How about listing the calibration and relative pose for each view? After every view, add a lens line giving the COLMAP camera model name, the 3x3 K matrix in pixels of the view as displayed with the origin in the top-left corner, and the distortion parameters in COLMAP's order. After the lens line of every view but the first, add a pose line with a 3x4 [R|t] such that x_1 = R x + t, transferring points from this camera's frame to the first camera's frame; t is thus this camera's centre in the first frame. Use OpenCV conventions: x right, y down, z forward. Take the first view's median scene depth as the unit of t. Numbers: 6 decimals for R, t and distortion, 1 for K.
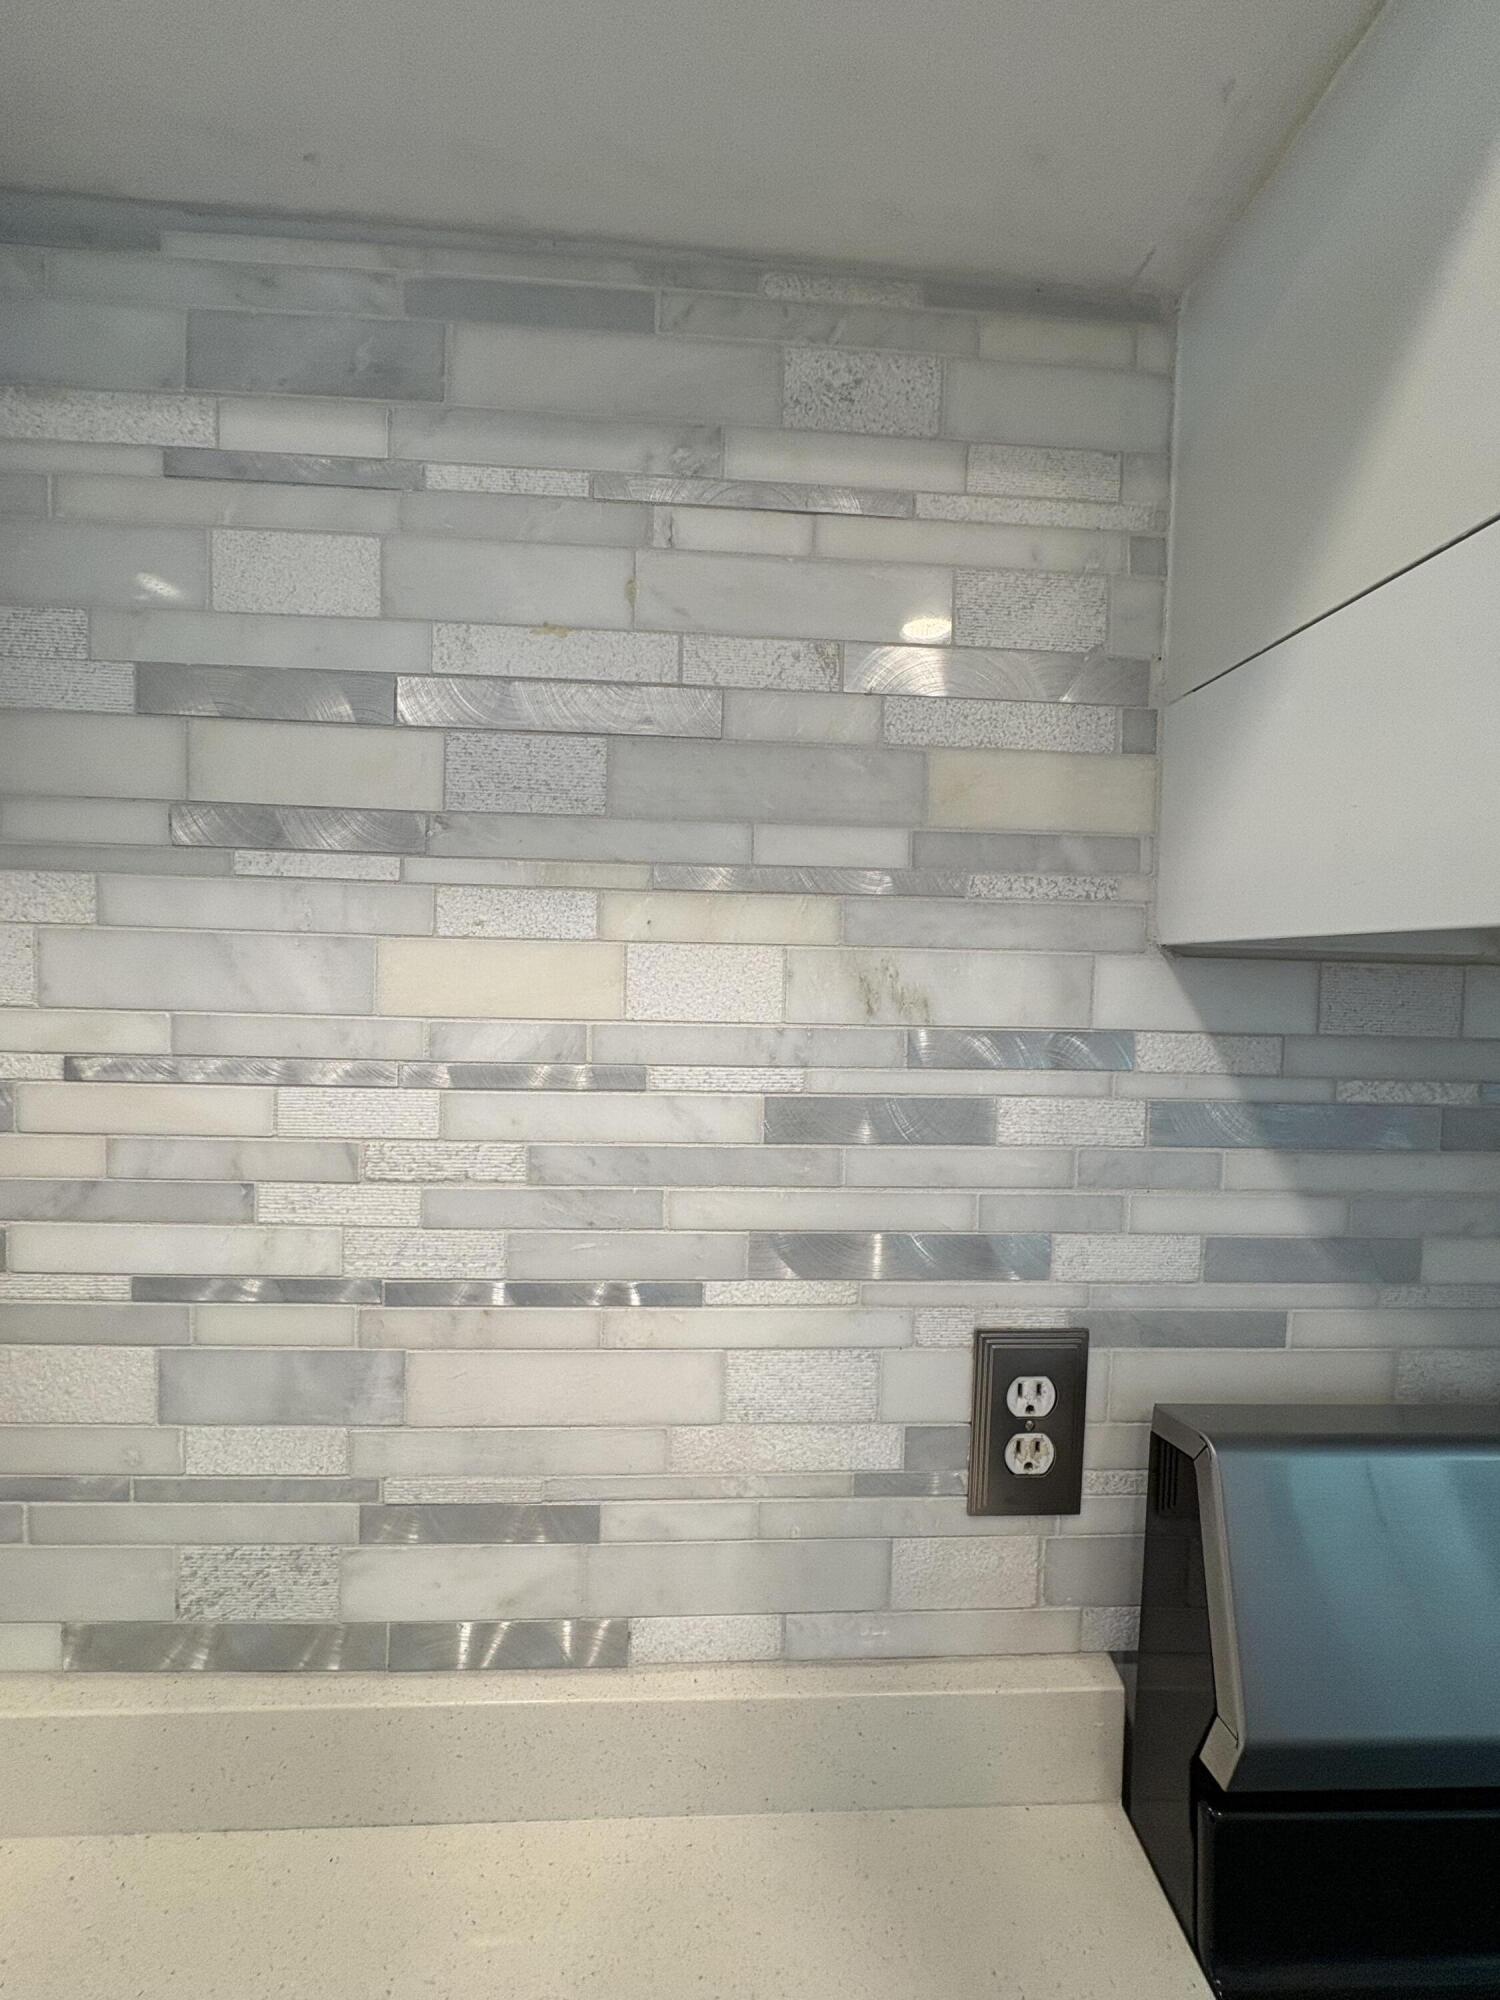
lens RADIAL K [[794.3, 0, 747.9], [0, 794.3, 1001.7], [0, 0, 1]] dist [-0.000816, 0.000231]
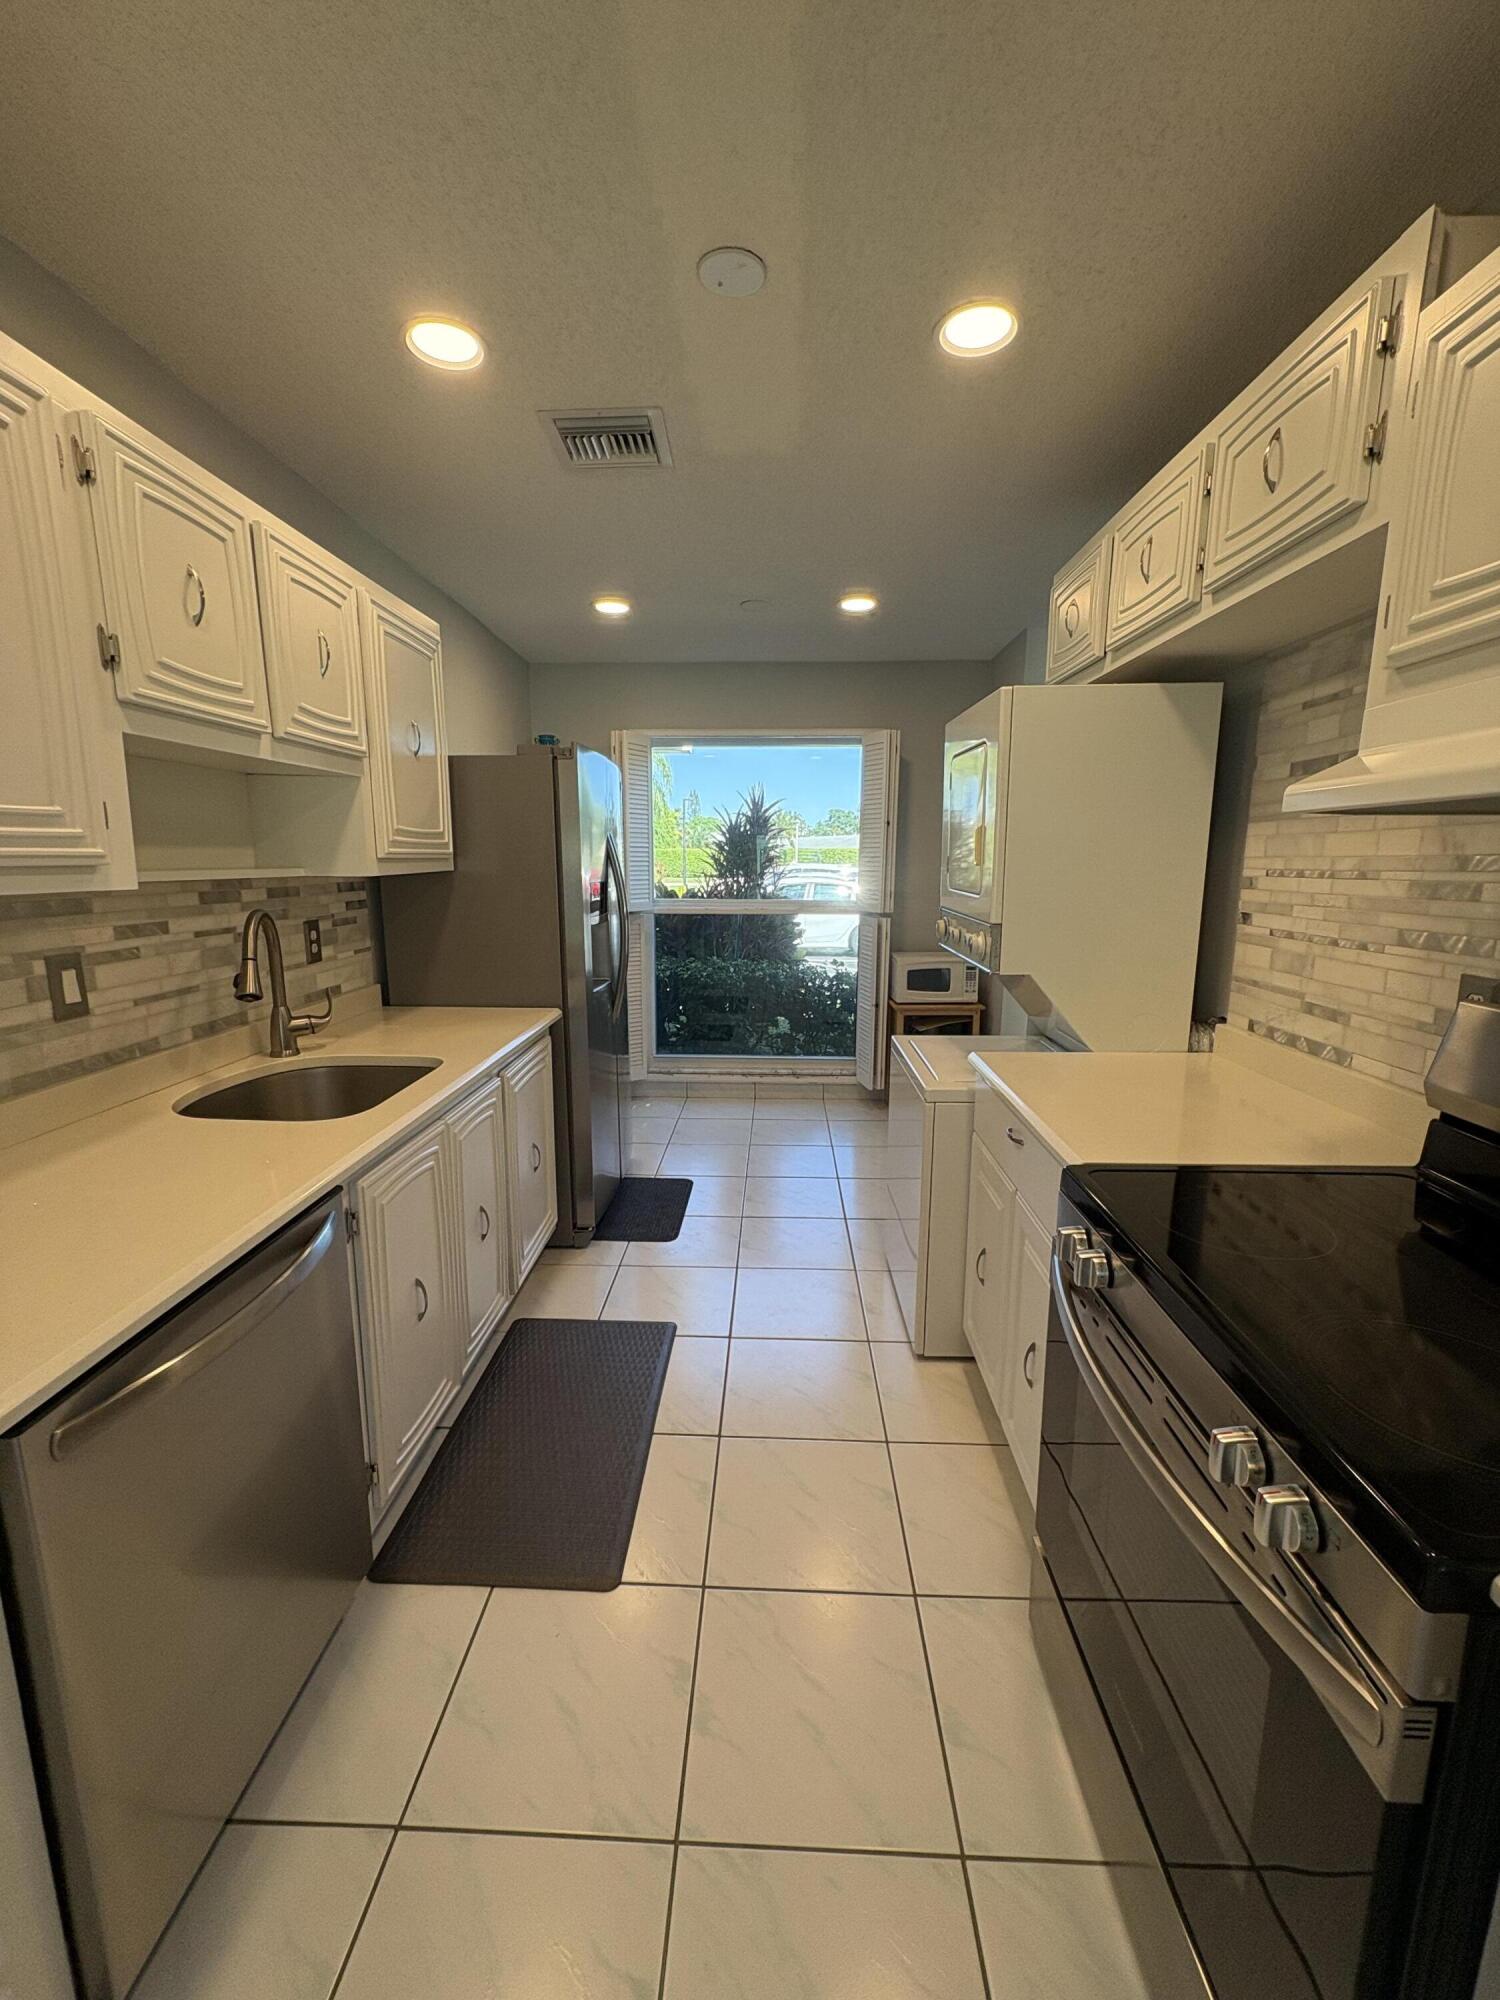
lens RADIAL K [[794.3, 0, 747.9], [0, 794.3, 1001.7], [0, 0, 1]] dist [-0.000816, 0.000231]
pose [[-0.084932, 0.145778, -0.985665, 3.131835], [-0.044019, 0.987724, 0.149876, 0.223670], [0.995414, 0.056118, -0.077472, -1.134543]]
